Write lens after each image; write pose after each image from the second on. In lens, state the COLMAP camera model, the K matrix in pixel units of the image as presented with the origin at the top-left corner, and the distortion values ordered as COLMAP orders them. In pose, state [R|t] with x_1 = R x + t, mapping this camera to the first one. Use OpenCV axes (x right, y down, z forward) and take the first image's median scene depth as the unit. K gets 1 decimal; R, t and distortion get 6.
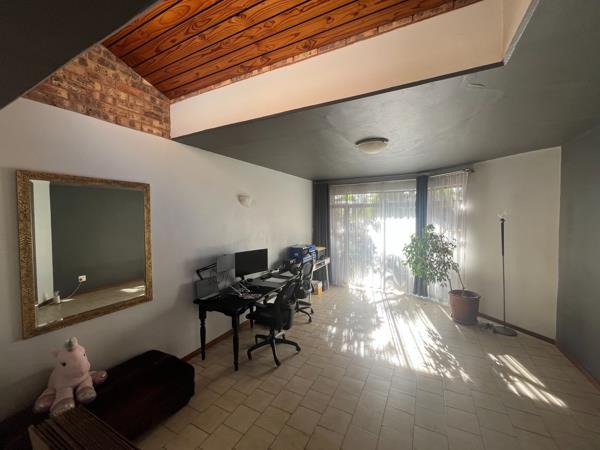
lens RADIAL K [[251.1, 0, 297.8], [0, 251.1, 221.3], [0, 0, 1]] dist [0.000540, 0.000111]
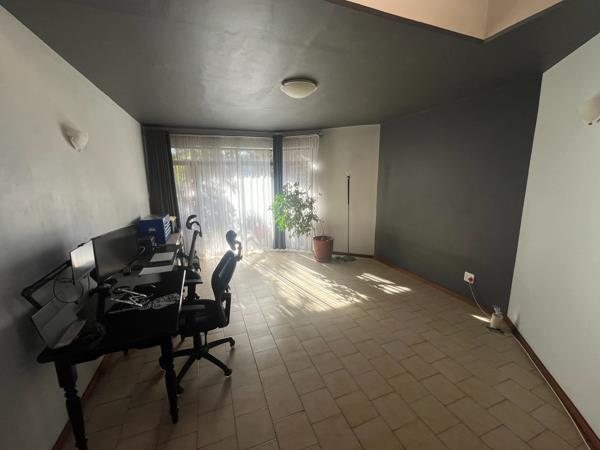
lens RADIAL K [[251.1, 0, 297.8], [0, 251.1, 221.3], [0, 0, 1]] dist [0.000540, 0.000111]
pose [[0.651691, -0.129504, 0.747347, -0.326218], [0.026869, 0.988639, 0.147886, 0.021041], [-0.758009, -0.076296, 0.647767, 0.304468]]
